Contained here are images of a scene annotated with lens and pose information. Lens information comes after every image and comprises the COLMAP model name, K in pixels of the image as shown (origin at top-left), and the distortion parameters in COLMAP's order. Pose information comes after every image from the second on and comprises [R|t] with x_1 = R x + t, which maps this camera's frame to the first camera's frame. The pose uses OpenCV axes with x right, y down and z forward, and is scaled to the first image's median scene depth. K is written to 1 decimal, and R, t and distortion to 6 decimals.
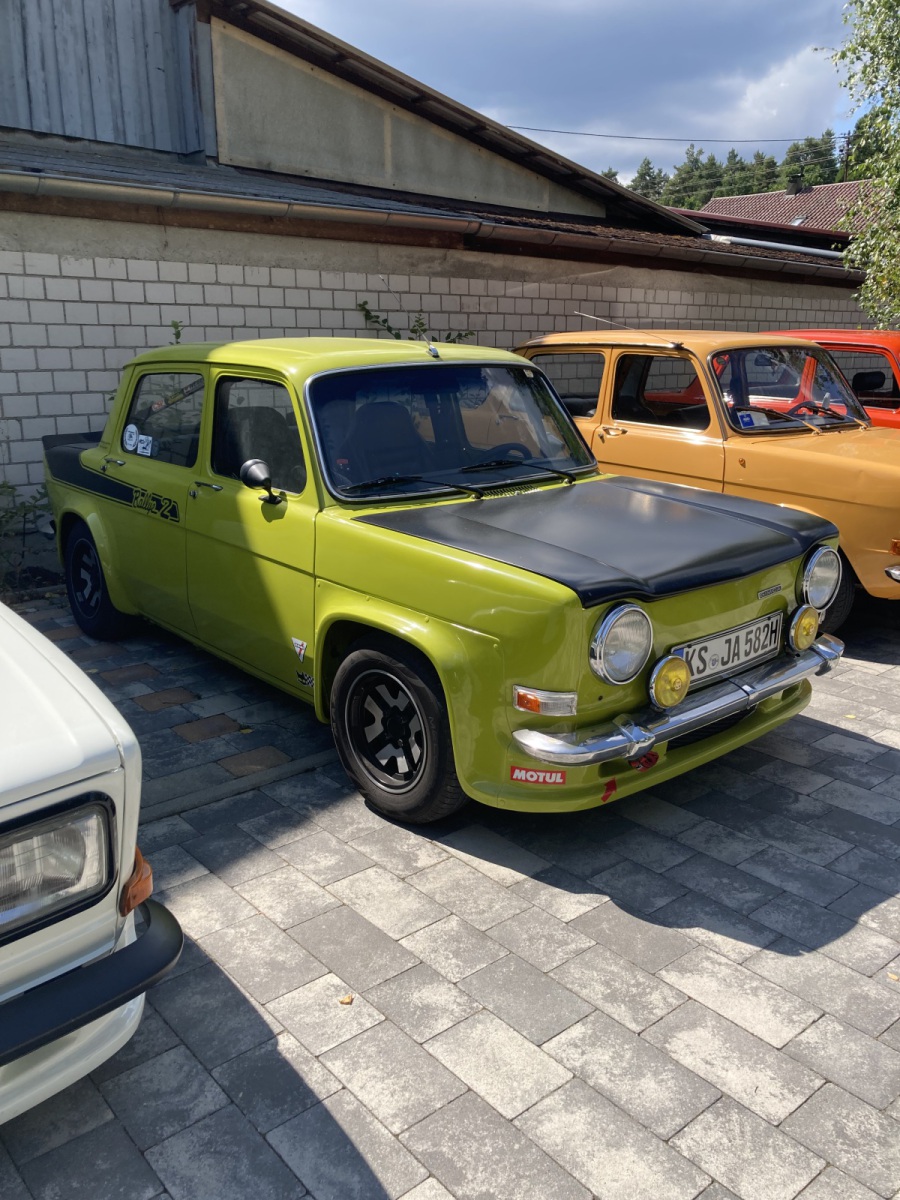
lens RADIAL K [[980.2, 0, 443.9], [0, 980.2, 612.8], [0, 0, 1]] dist [0.017145, -0.005079]
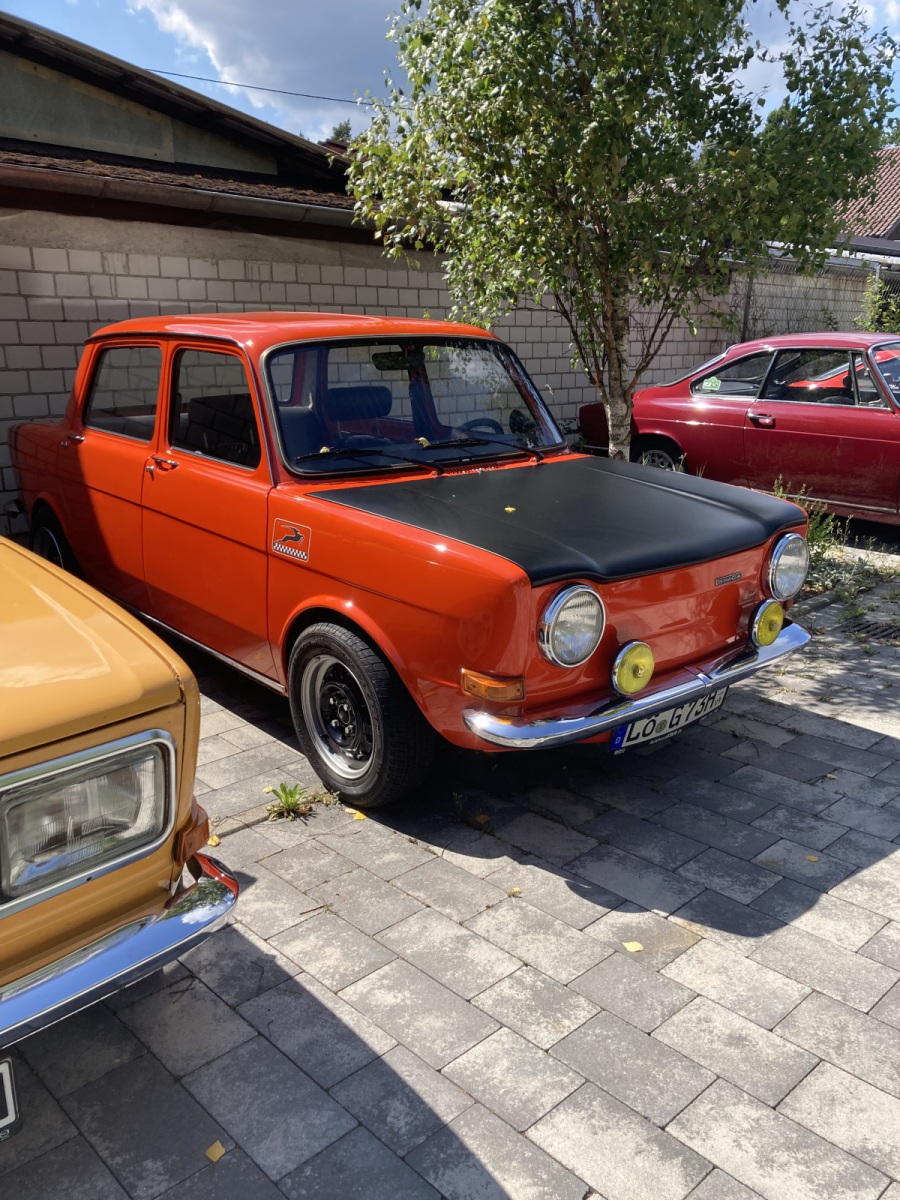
lens RADIAL K [[971.5, 0, 449.8], [0, 971.5, 615.6], [0, 0, 1]] dist [0.007917, 0.015821]
pose [[0.998326, -0.023182, 0.052987, 0.390863], [0.022793, 0.999709, 0.007923, -0.099235], [-0.053155, -0.006702, 0.998564, 0.372111]]
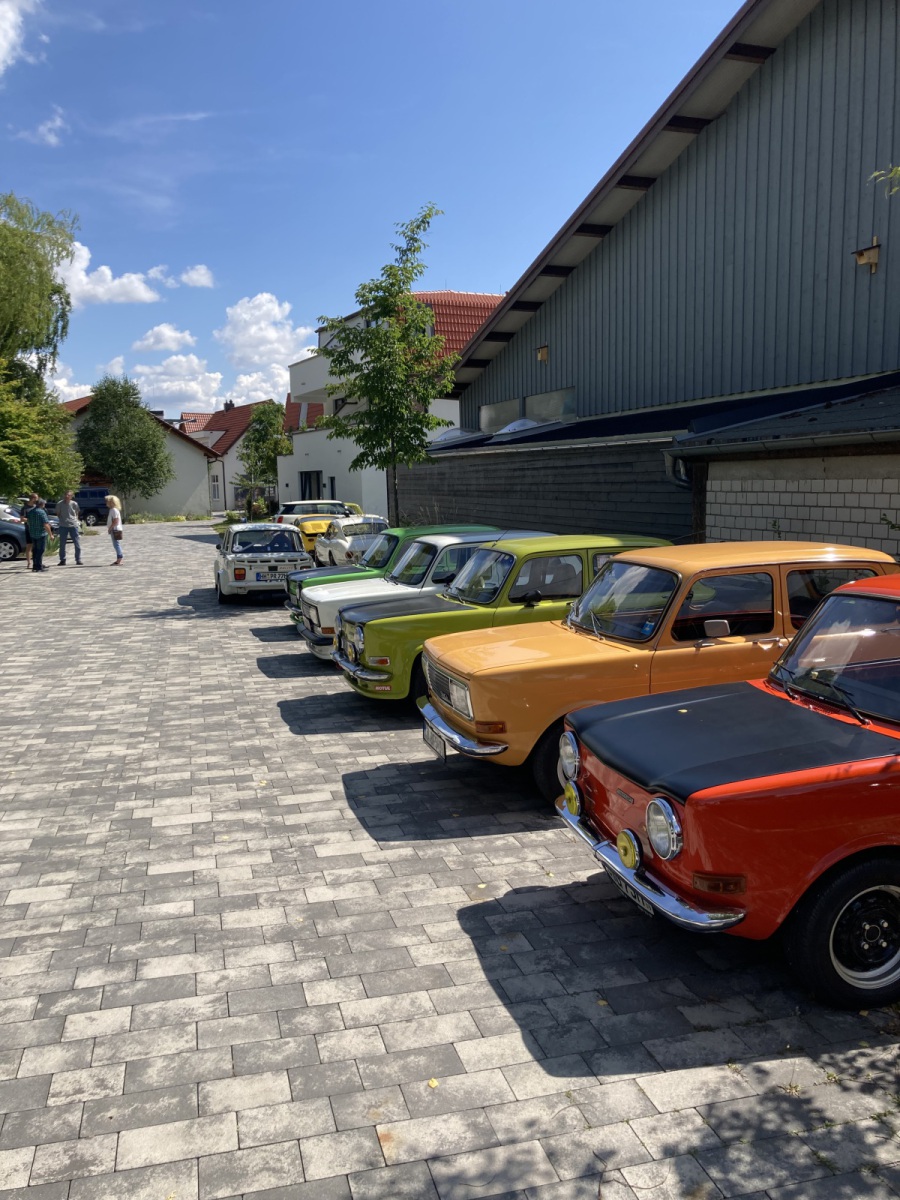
lens RADIAL K [[998.7, 0, 450.0], [0, 998.7, 600.0], [0, 0, 1]] dist [0.001629, 0.042043]
pose [[-0.419064, 0.107508, -0.901569, 0.909698], [-0.232099, 0.947290, 0.220844, -0.261586], [0.877790, 0.301801, -0.372023, 0.756206]]
